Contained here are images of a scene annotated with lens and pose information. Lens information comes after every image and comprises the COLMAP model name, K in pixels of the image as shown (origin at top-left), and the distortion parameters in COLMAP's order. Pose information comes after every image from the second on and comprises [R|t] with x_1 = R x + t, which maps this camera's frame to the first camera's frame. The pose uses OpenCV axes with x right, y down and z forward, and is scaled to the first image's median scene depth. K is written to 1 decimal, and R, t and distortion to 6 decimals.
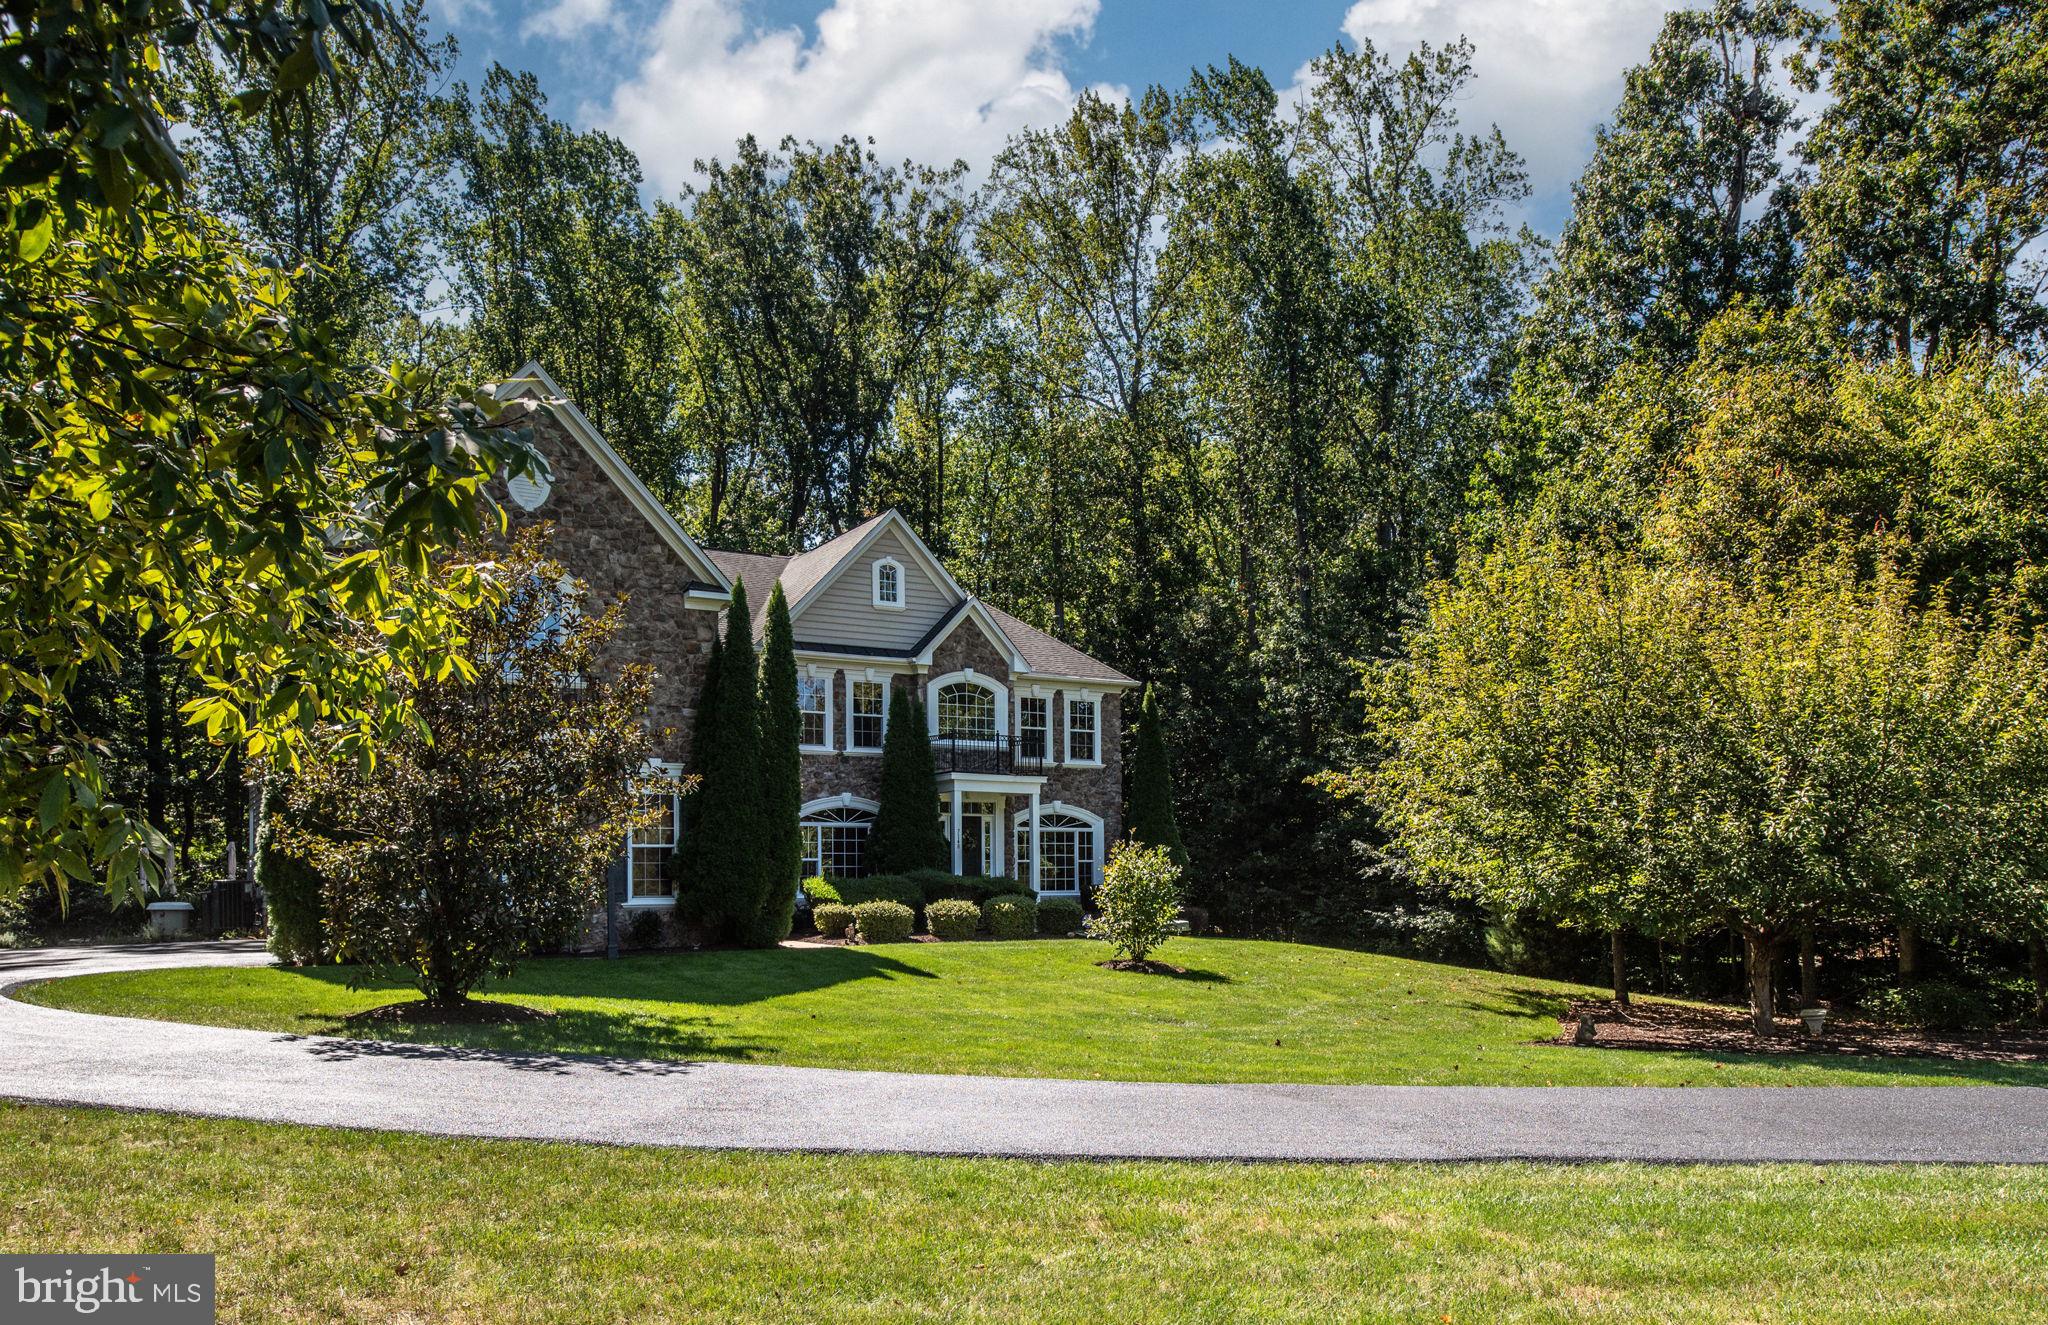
lens RADIAL K [[1513.0, 0, 1021.4], [0, 1513.0, 648.1], [0, 0, 1]] dist [-0.012073, -0.001586]
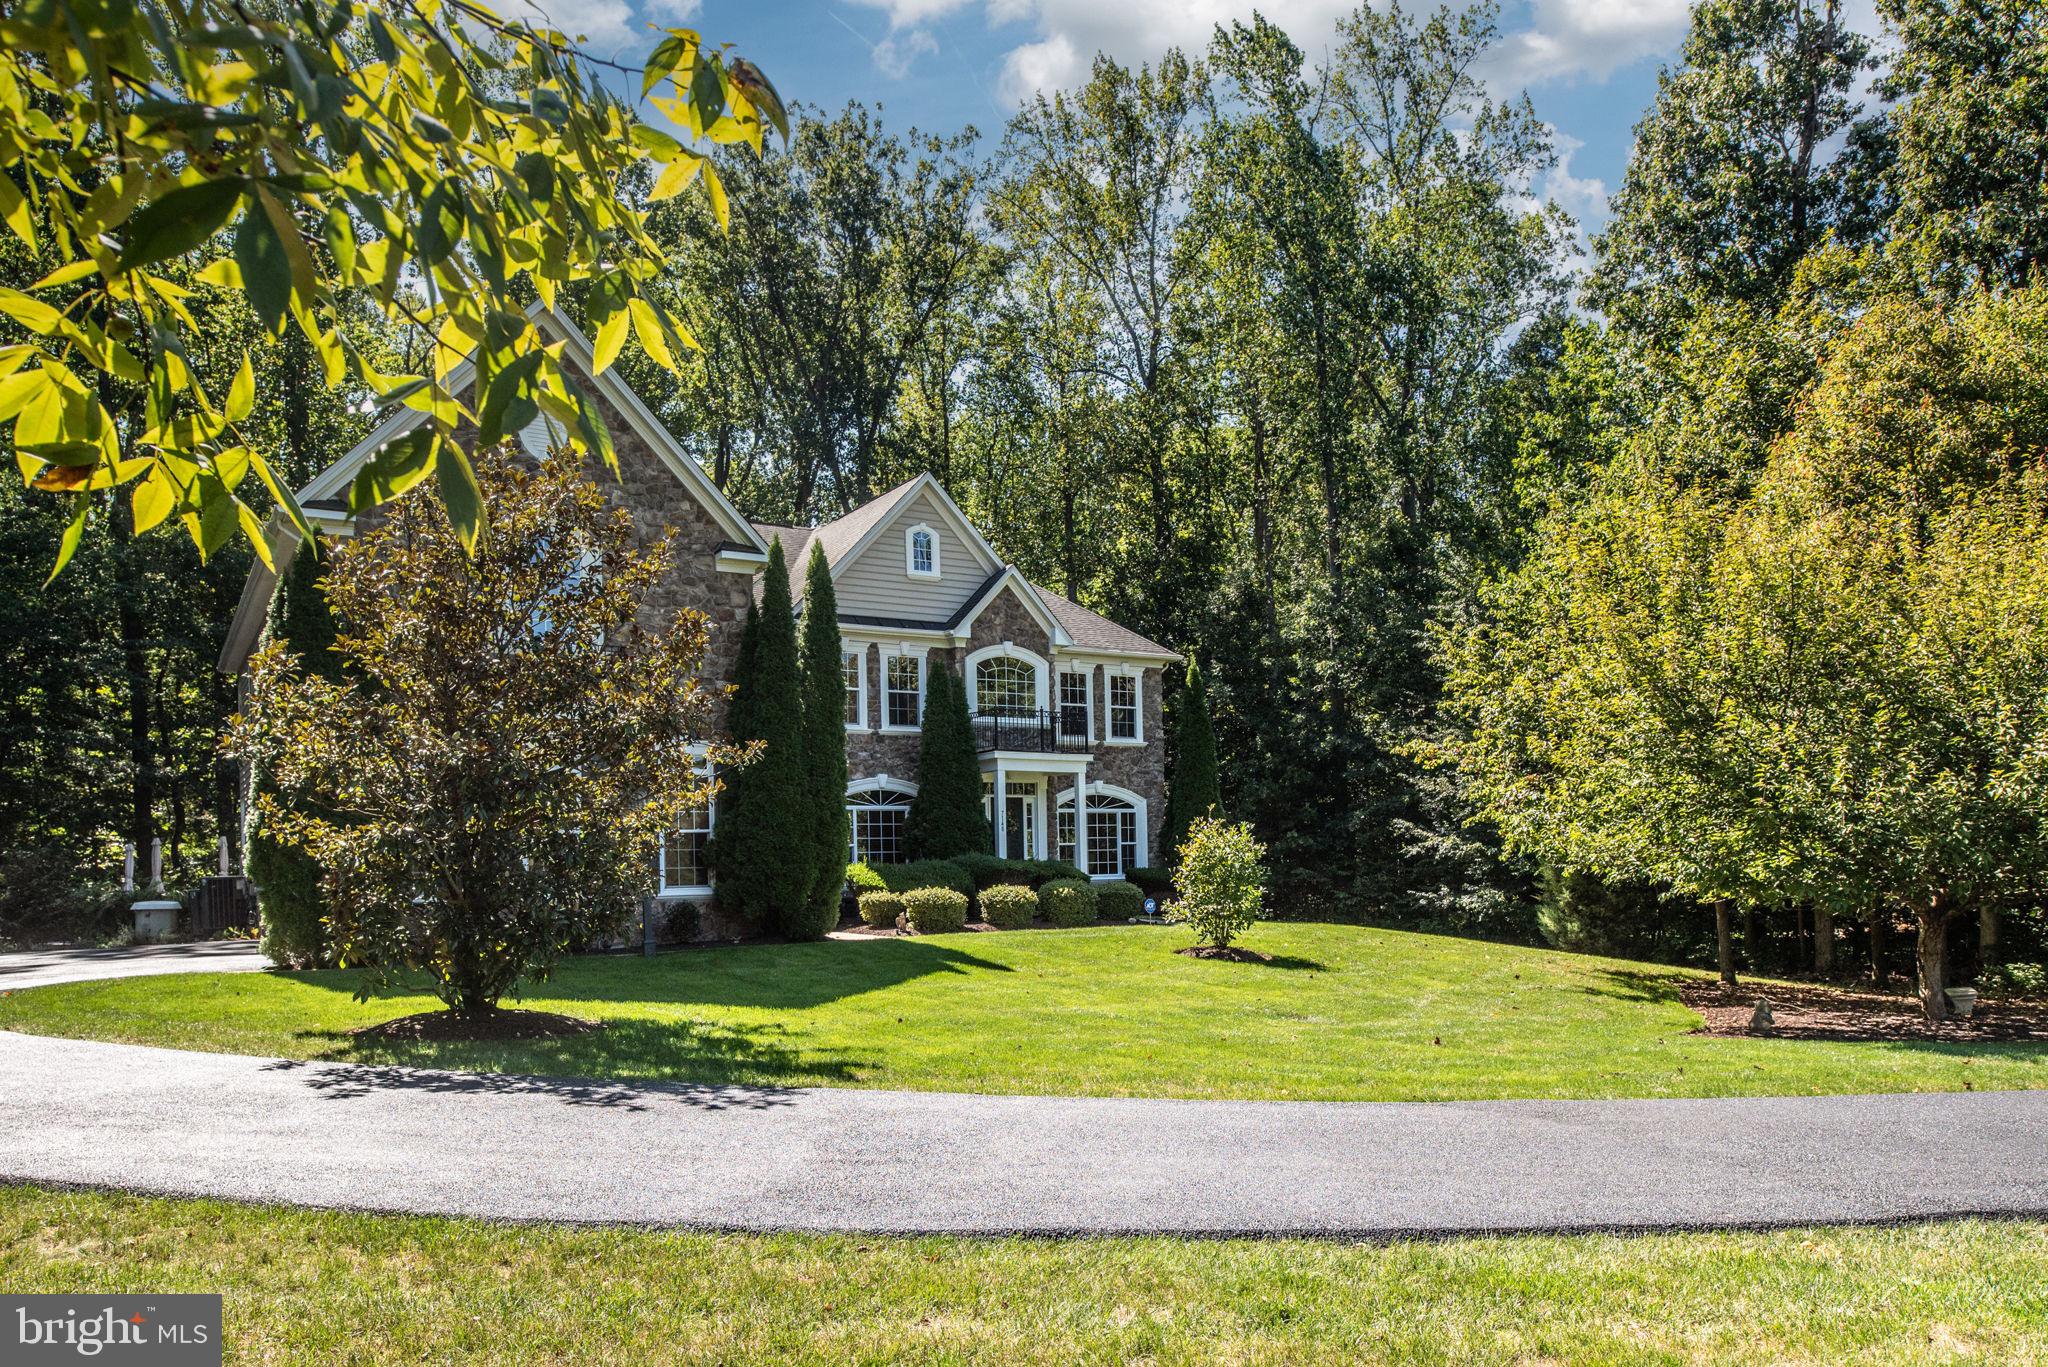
lens RADIAL K [[1427.2, 0, 1024.0], [0, 1427.2, 683.5], [0, 0, 1]] dist [-0.014583, -0.000489]
pose [[0.999543, -0.011206, 0.028087, -0.060617], [0.010544, 0.999666, 0.023576, 0.022645], [-0.028341, -0.023269, 0.999327, 0.130215]]
